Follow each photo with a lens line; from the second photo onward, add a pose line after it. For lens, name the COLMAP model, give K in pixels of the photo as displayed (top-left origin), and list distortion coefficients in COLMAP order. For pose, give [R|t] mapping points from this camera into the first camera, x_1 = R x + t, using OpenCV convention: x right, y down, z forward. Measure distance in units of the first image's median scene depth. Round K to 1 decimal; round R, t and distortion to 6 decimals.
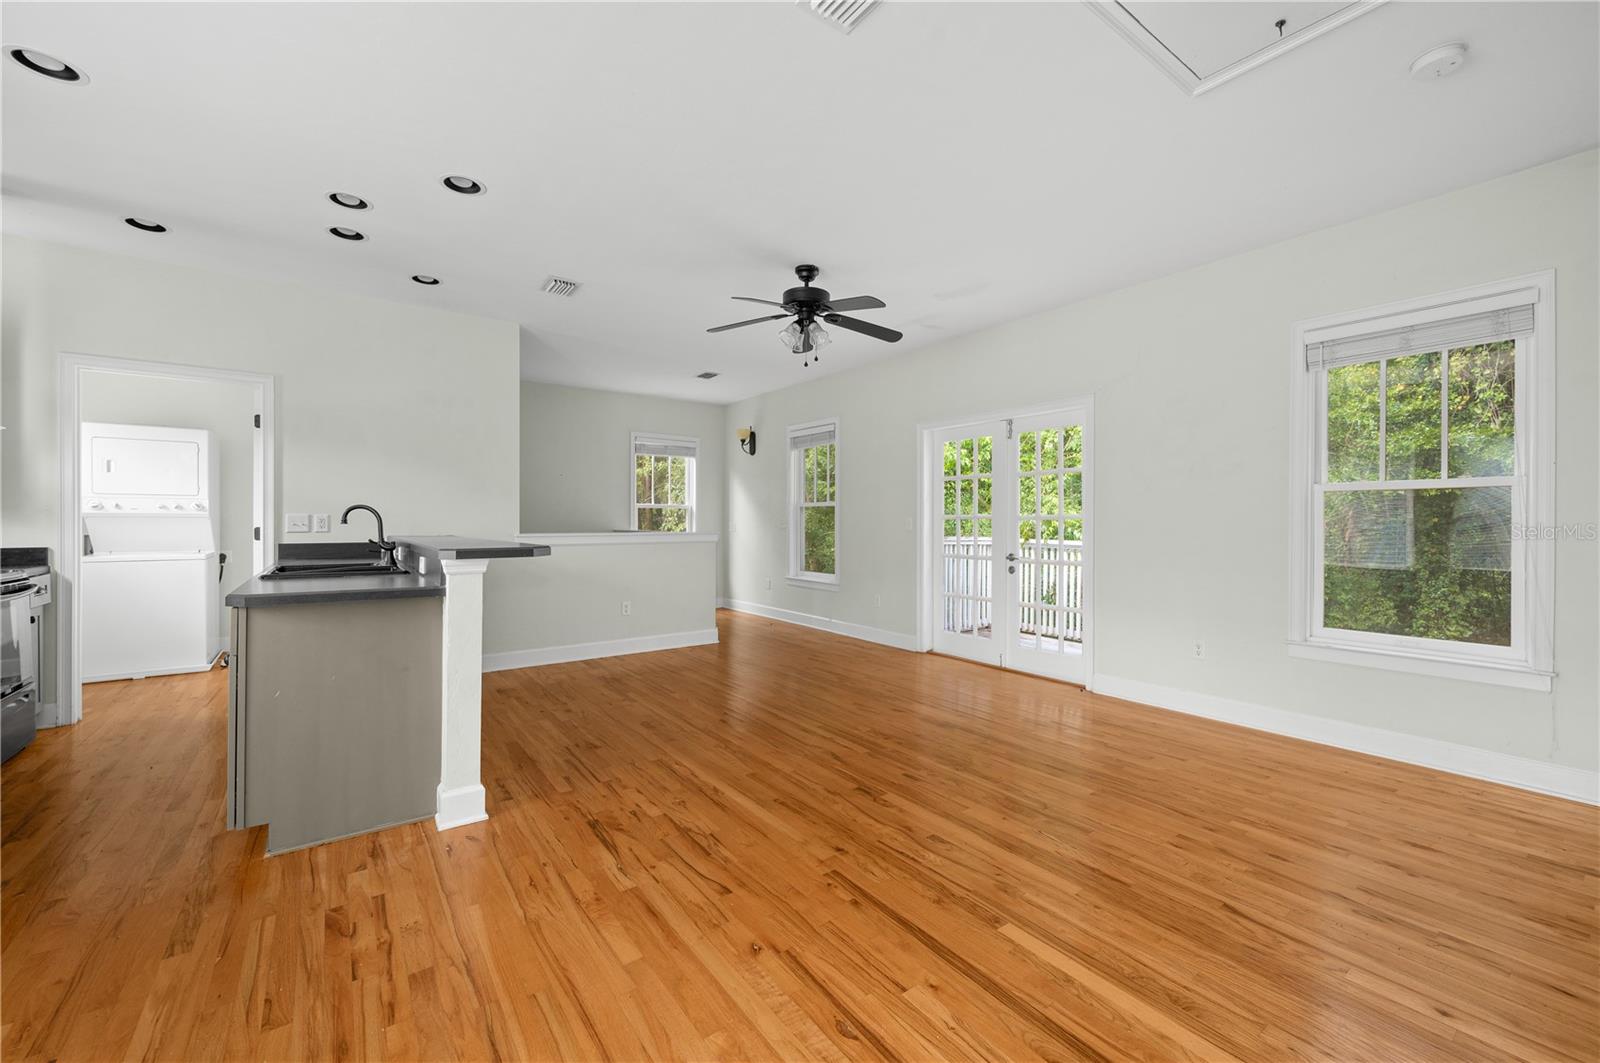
lens RADIAL K [[633.9, 0, 806.1], [0, 633.9, 522.3], [0, 0, 1]] dist [0.002441, 0.000290]
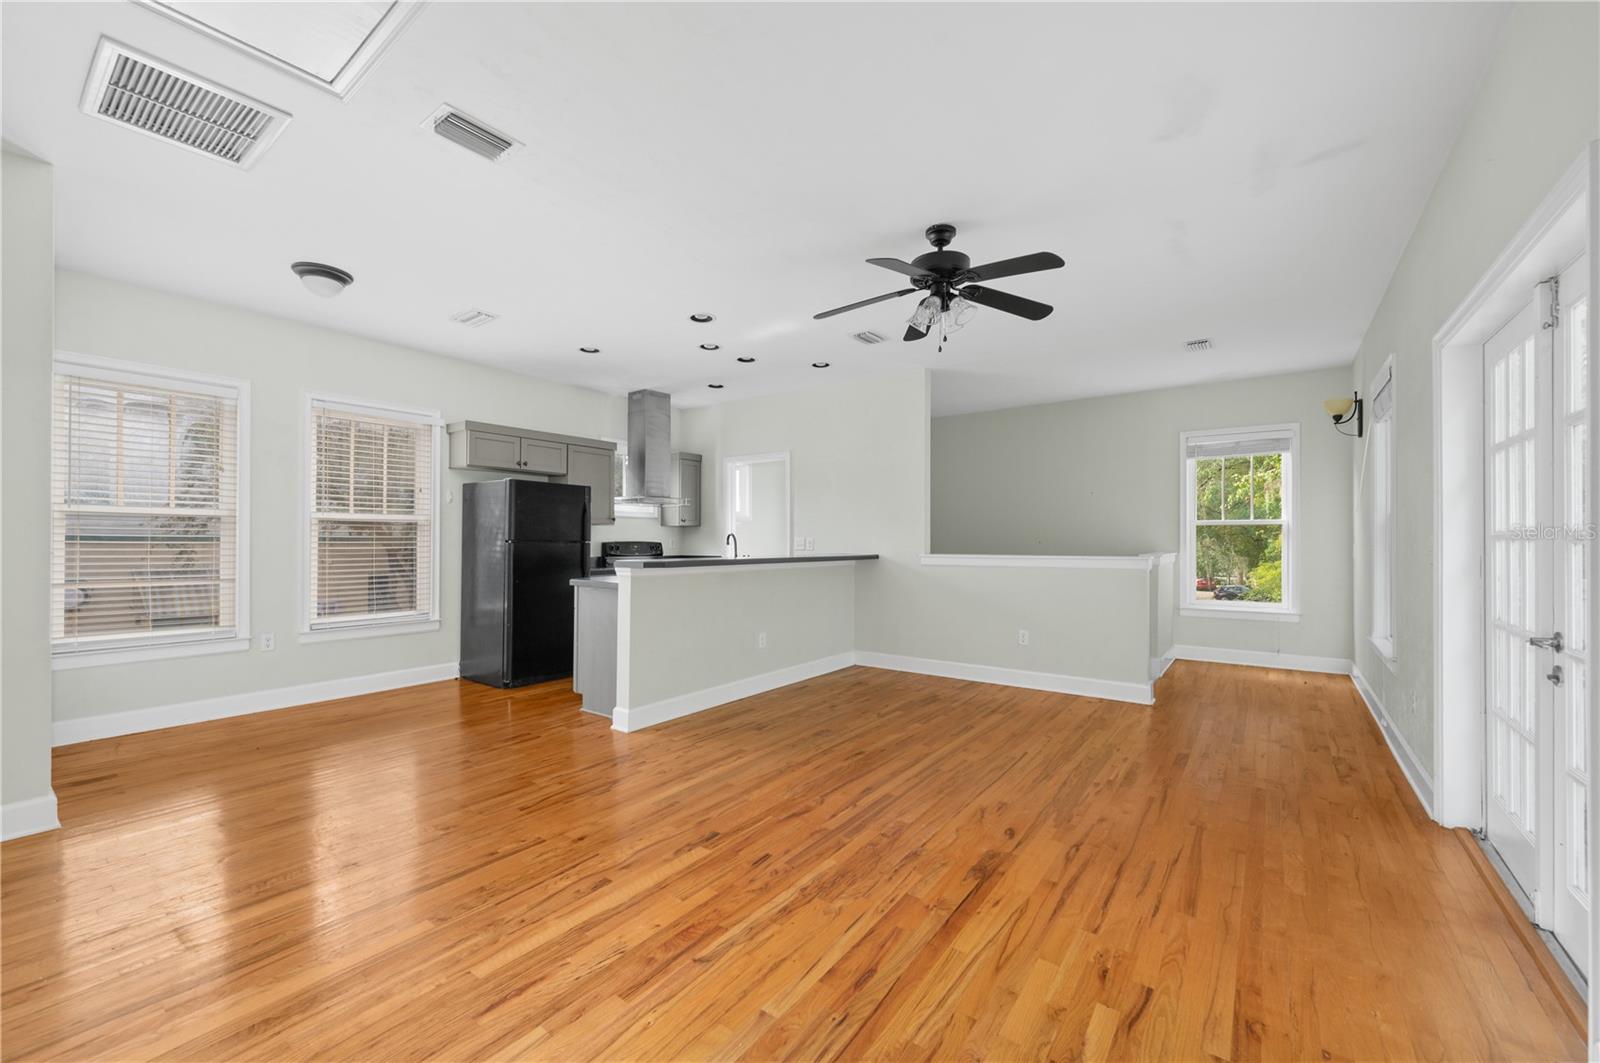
lens RADIAL K [[634.5, 0, 807.1], [0, 634.5, 540.1], [0, 0, 1]] dist [0.000286, -0.000056]
pose [[0.295568, -0.001163, -0.955321, 0.830610], [-0.000185, 0.999999, -0.001274, -0.007313], [0.955322, 0.000554, 0.295567, 0.701341]]
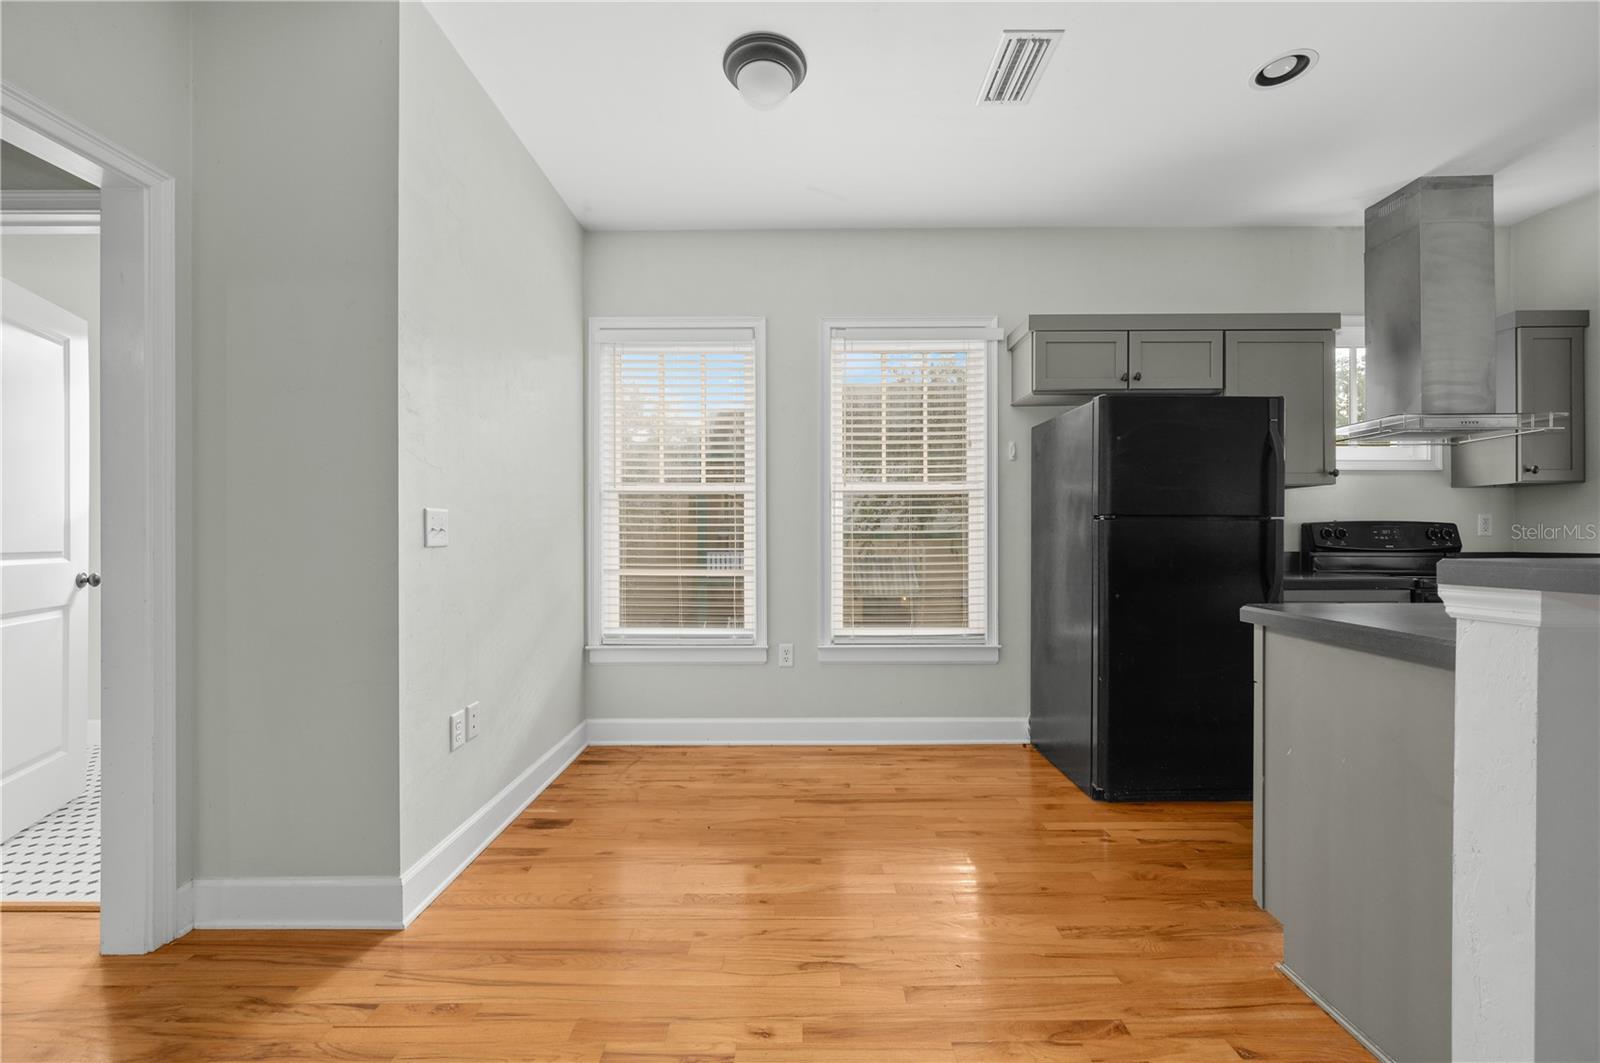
lens RADIAL K [[631.2, 0, 799.7], [0, 631.2, 533.8], [0, 0, 1]] dist [-0.001120, -0.000168]
pose [[-0.602200, -0.004212, -0.798334, 0.045174], [0.002809, 0.999969, -0.007395, 0.018262], [0.798340, -0.006696, -0.602170, 0.643876]]
